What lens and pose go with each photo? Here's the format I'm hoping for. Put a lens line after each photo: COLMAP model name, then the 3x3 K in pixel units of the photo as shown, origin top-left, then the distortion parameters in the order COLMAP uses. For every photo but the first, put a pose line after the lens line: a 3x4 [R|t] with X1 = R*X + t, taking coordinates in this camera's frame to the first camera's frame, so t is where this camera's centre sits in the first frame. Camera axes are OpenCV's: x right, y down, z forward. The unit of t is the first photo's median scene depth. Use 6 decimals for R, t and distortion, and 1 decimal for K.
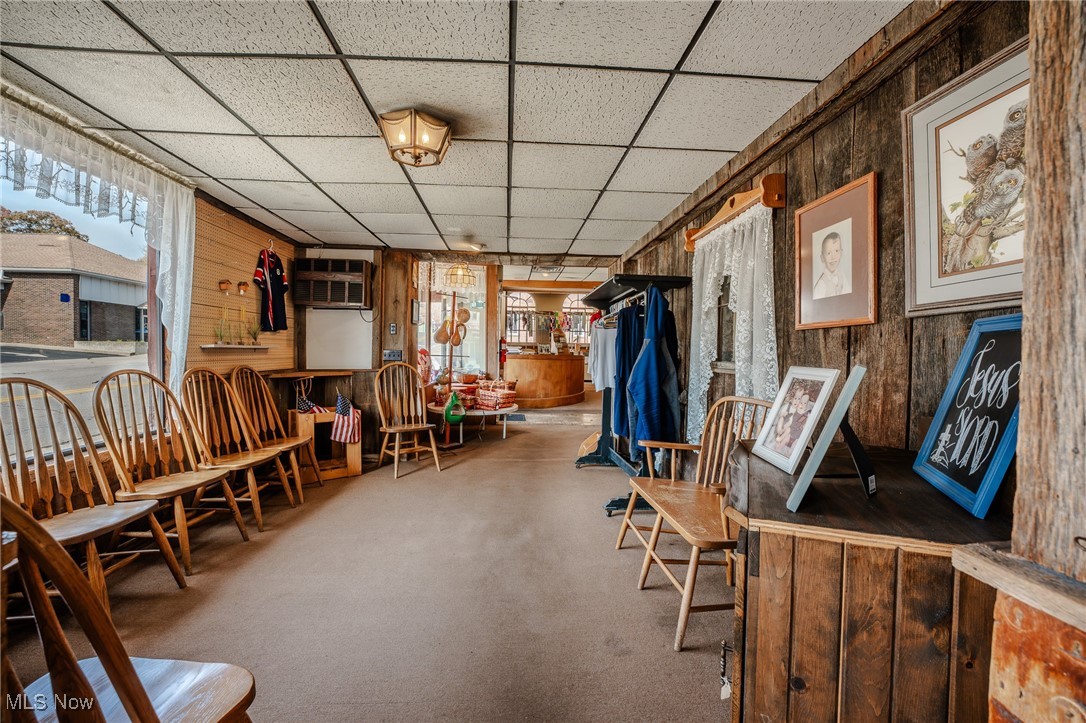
lens RADIAL K [[450.0, 0, 542.6], [0, 450.0, 357.7], [0, 0, 1]] dist [-0.002376, -0.000037]
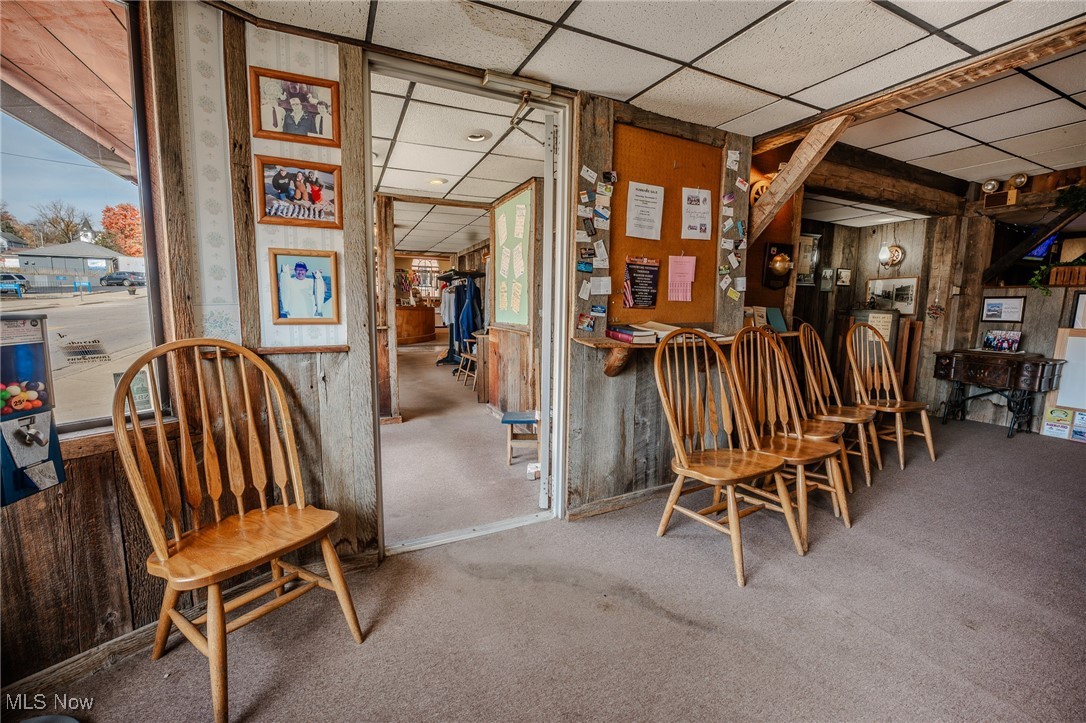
lens RADIAL K [[450.0, 0, 540.8], [0, 450.0, 360.0], [0, 0, 1]] dist [-0.002376, -0.000037]
pose [[0.943929, -0.044265, 0.327167, -0.066144], [0.007157, 0.993482, 0.113766, 0.002856], [-0.330071, -0.105046, 0.938093, -0.476864]]
